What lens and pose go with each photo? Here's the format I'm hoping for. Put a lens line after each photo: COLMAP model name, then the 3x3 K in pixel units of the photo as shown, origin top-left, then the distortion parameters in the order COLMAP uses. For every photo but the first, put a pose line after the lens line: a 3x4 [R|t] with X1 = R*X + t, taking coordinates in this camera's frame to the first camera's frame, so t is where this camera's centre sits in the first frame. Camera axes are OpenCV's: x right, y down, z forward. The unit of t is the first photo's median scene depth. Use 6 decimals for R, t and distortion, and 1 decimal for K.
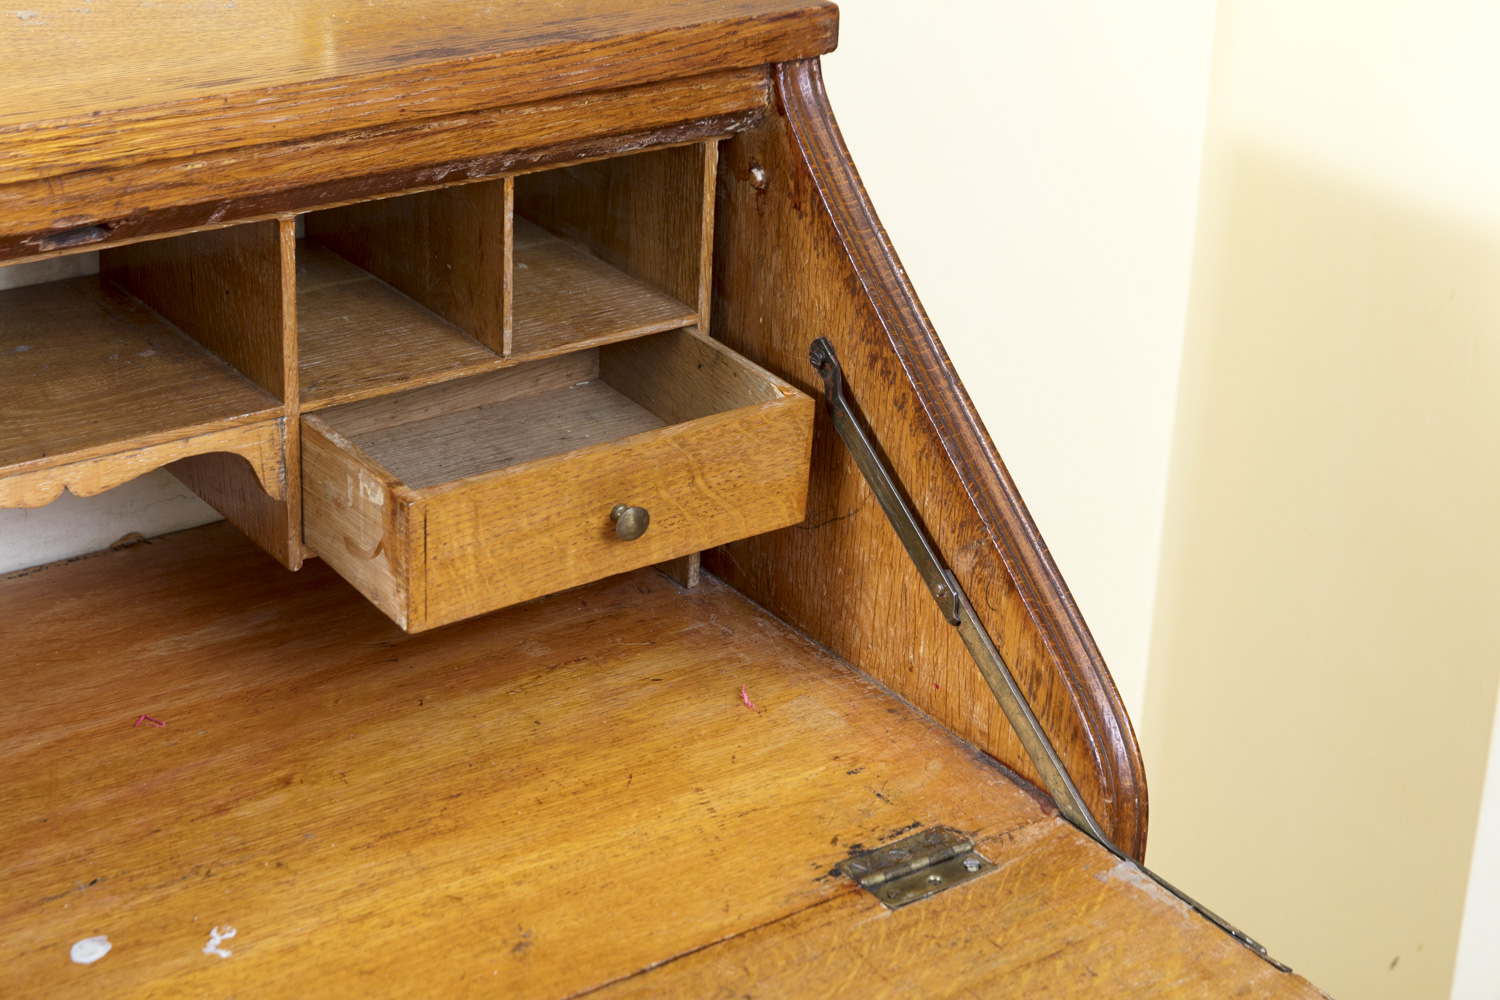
lens RADIAL K [[2687.9, 0, 748.8], [0, 2687.9, 500.3], [0, 0, 1]] dist [-0.043242, 0.000000]
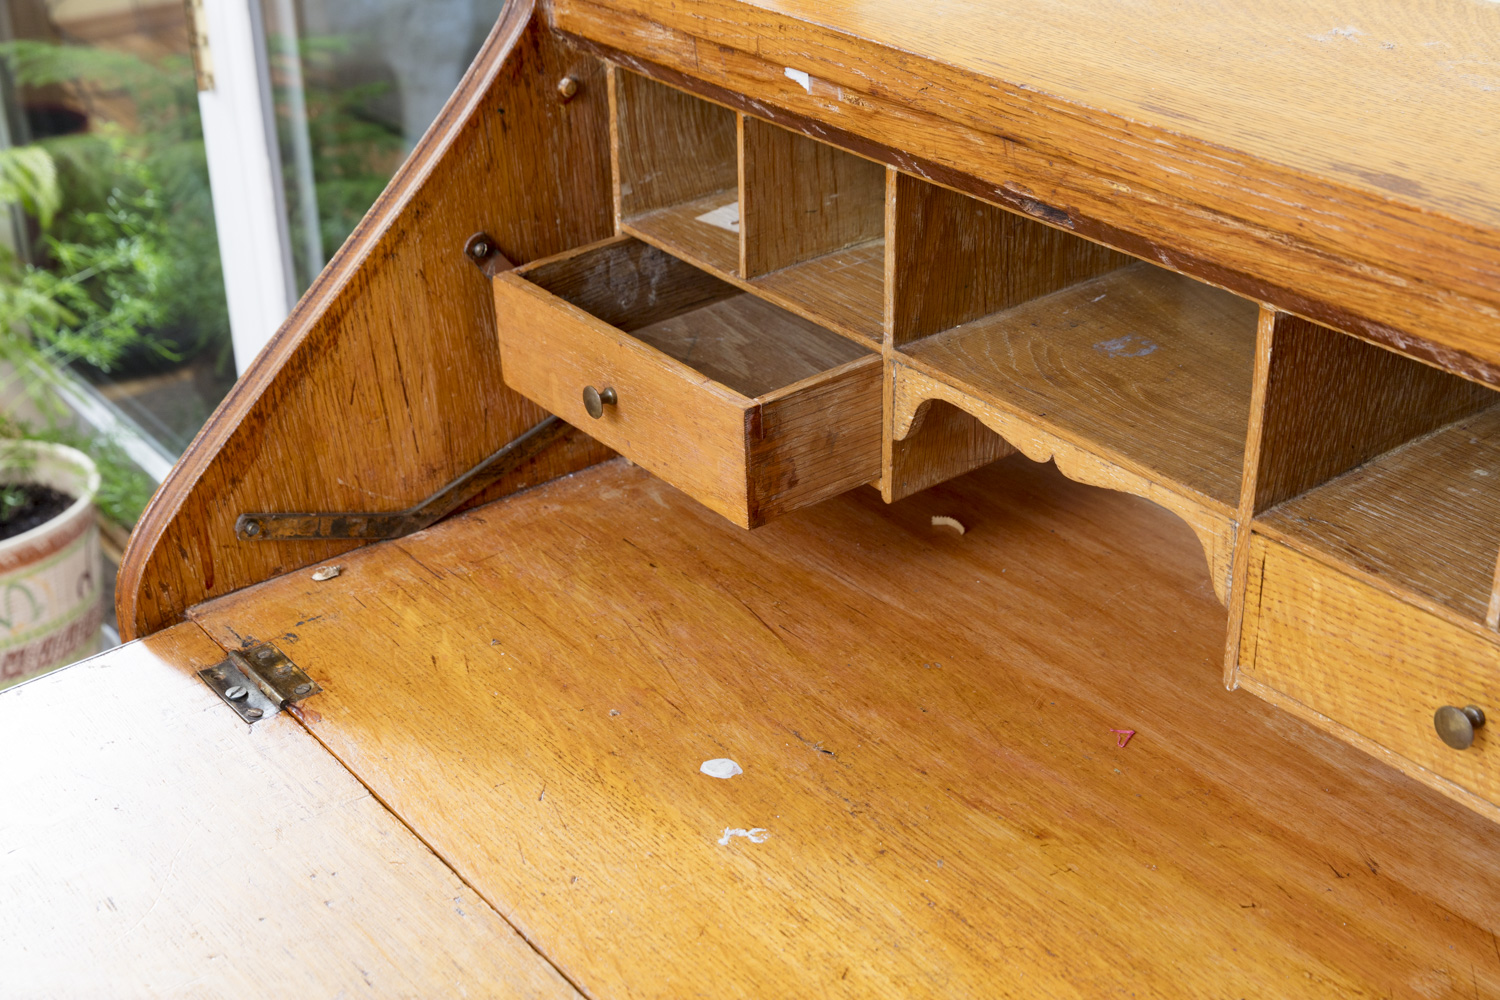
lens RADIAL K [[2055.7, 0, 752.0], [0, 2055.7, 491.2], [0, 0, 1]] dist [-0.016592, 0.000000]
pose [[0.015614, 0.421503, -0.906693, 0.438399], [-0.393580, 0.836188, 0.381948, -0.237251], [0.919158, 0.350892, 0.178951, 0.731954]]
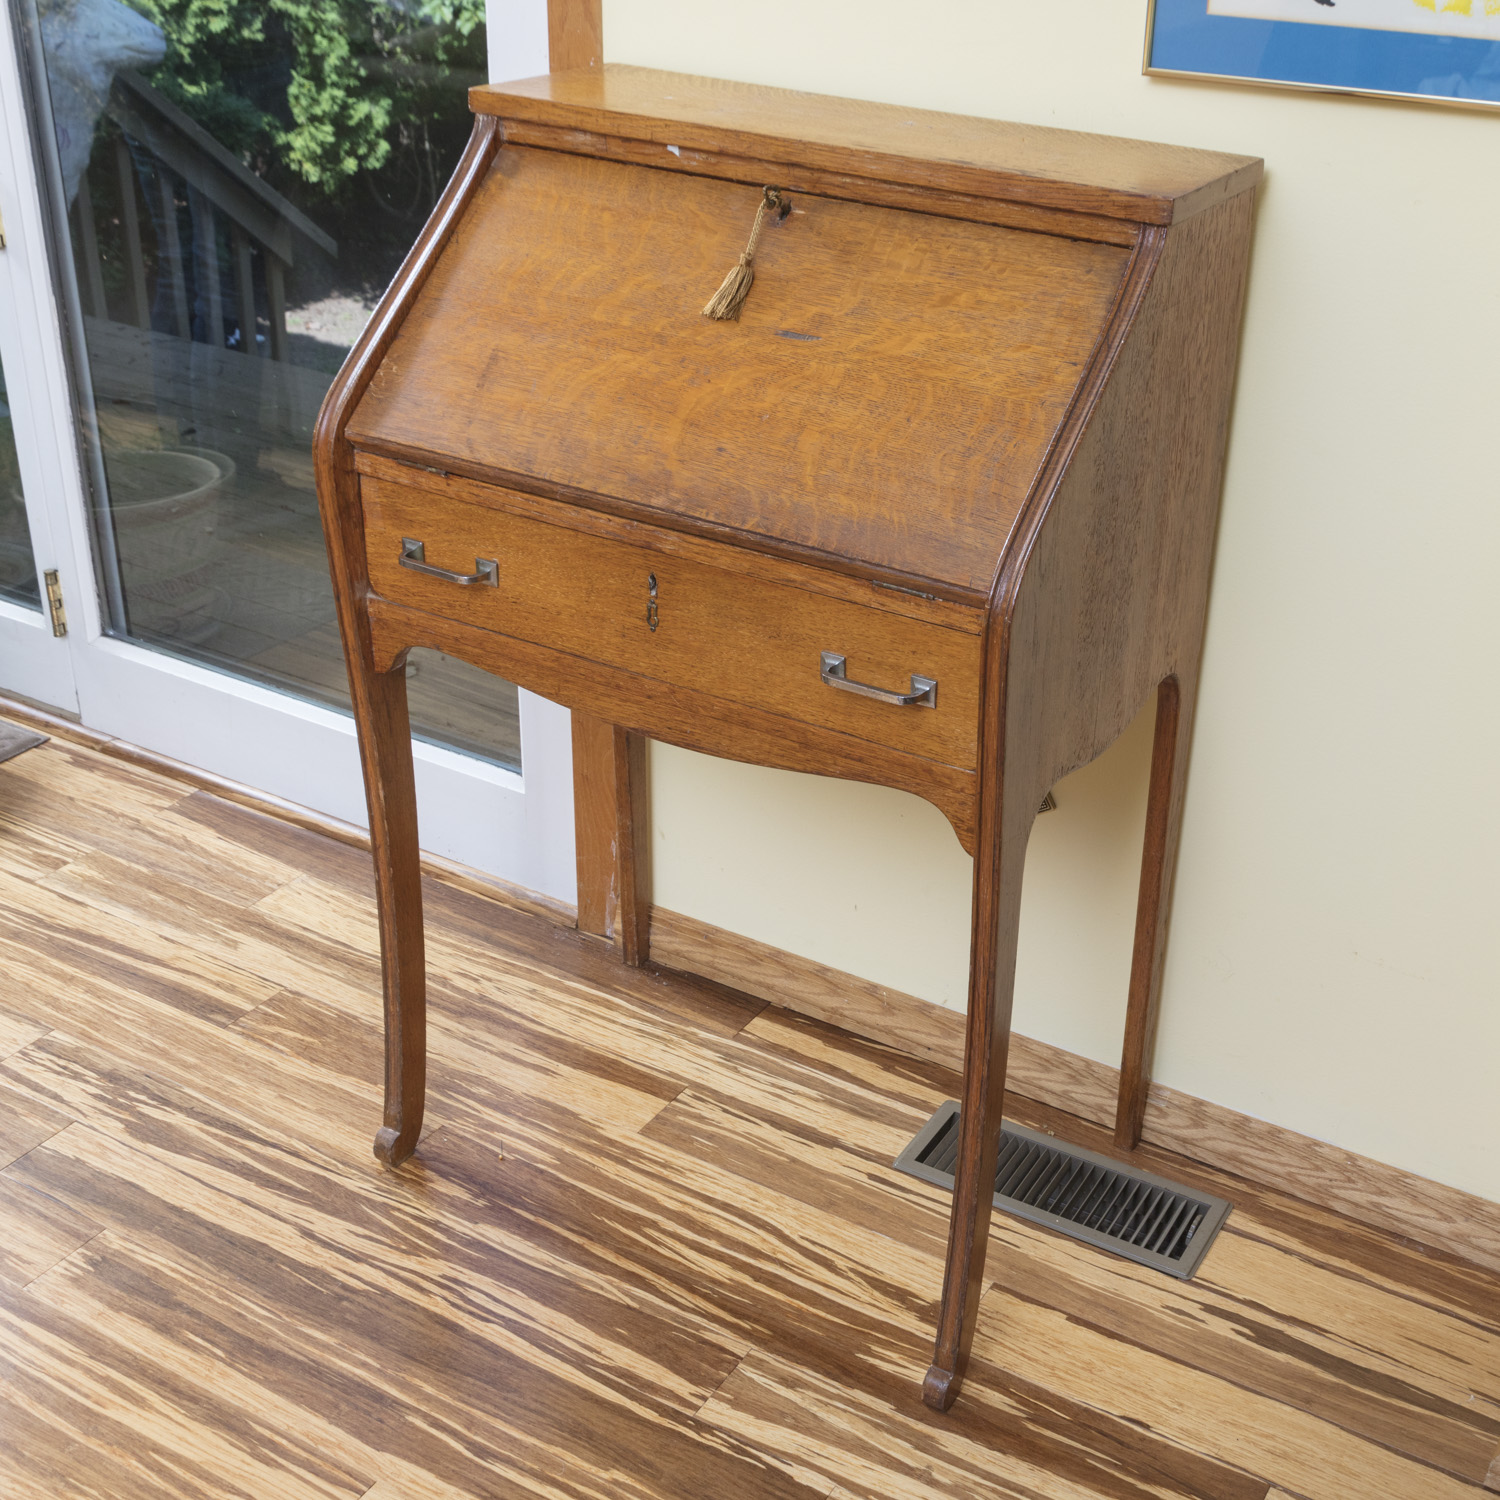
lens RADIAL K [[1925.2, 0, 934.5], [0, 1925.2, 726.7], [0, 0, 1]] dist [0.002526, 0.000000]
pose [[0.438258, 0.393238, -0.808266, 1.221320], [-0.404618, 0.889273, 0.213257, -0.083882], [0.802630, 0.233577, 0.548842, 0.252330]]
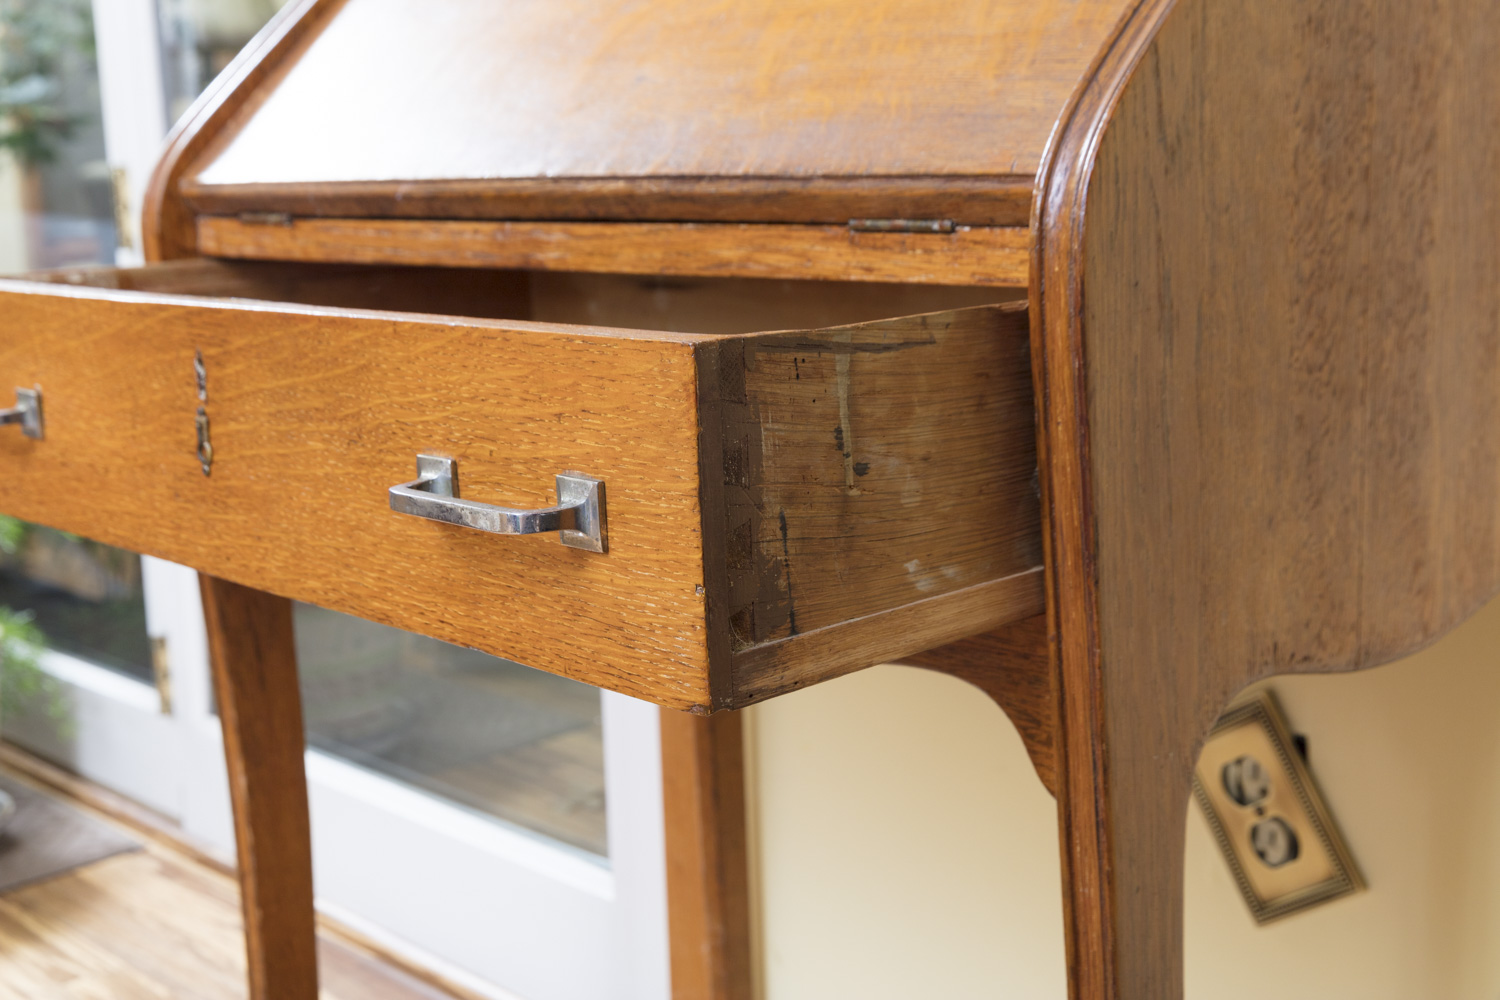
lens RADIAL K [[1918.2, 0, 751.3], [0, 1918.2, 489.1], [0, 0, 1]] dist [0.018230, 0.000000]
pose [[0.131755, 0.133803, -0.982210, 0.741021], [-0.375544, 0.923728, 0.075460, 0.186968], [0.917392, 0.358921, 0.171955, 0.833762]]
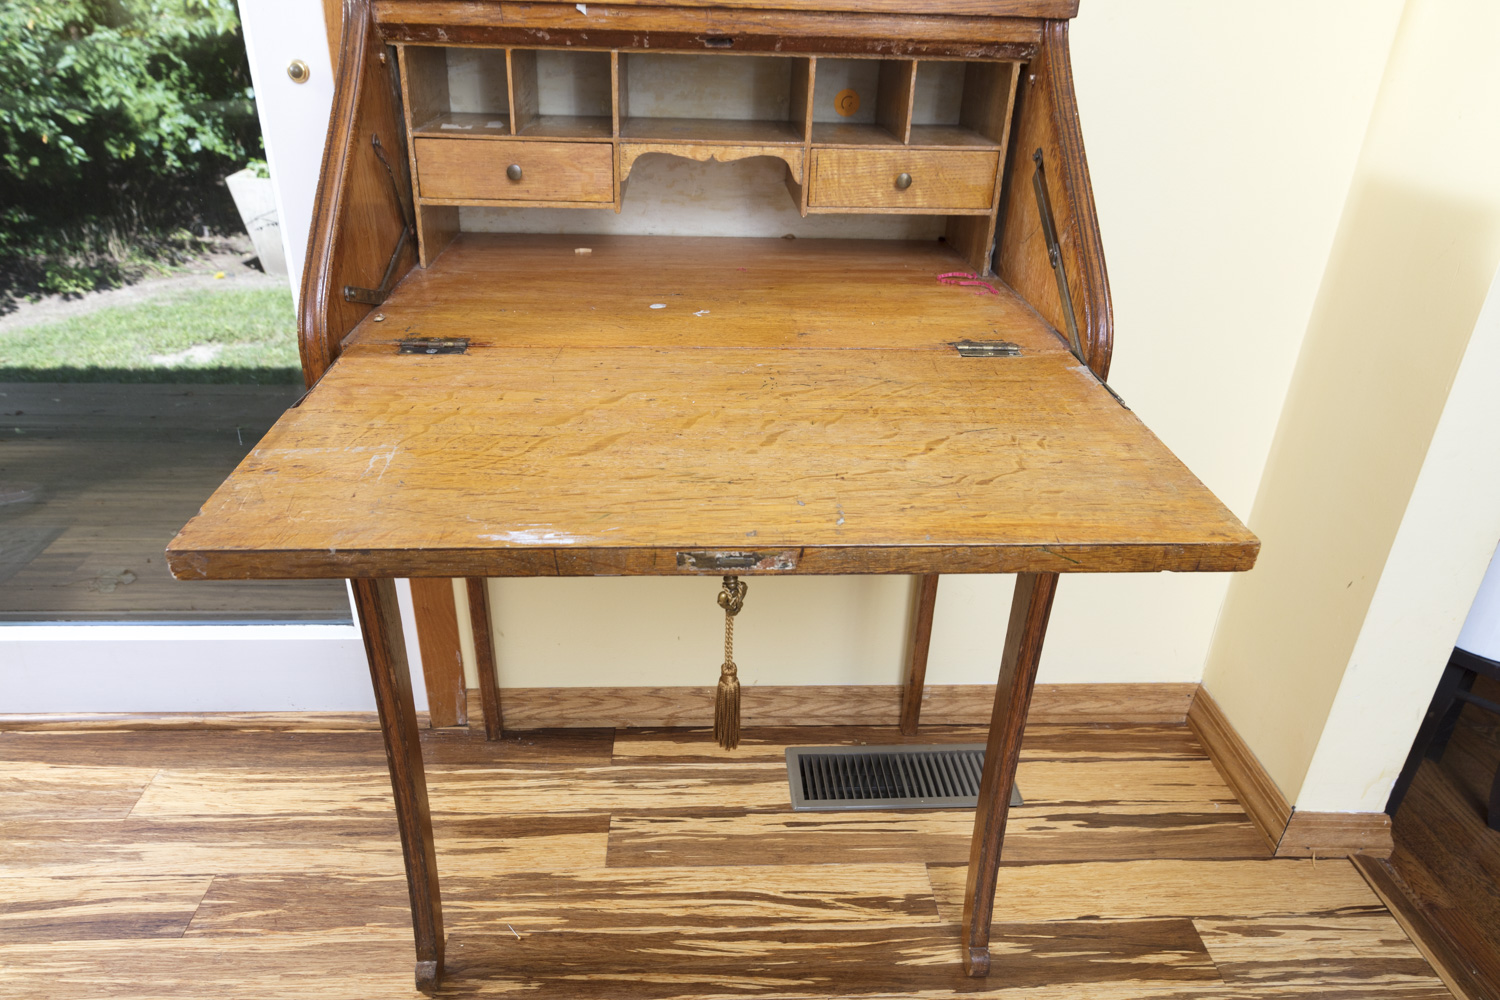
lens RADIAL K [[976.6, 0, 747.5], [0, 976.6, 498.1], [0, 0, 1]] dist [0.001137, -0.005040]
pose [[0.836518, 0.236156, -0.494437, 0.318041], [-0.222065, 0.971044, 0.088094, 0.222393], [0.500924, 0.036105, 0.864738, 0.189048]]
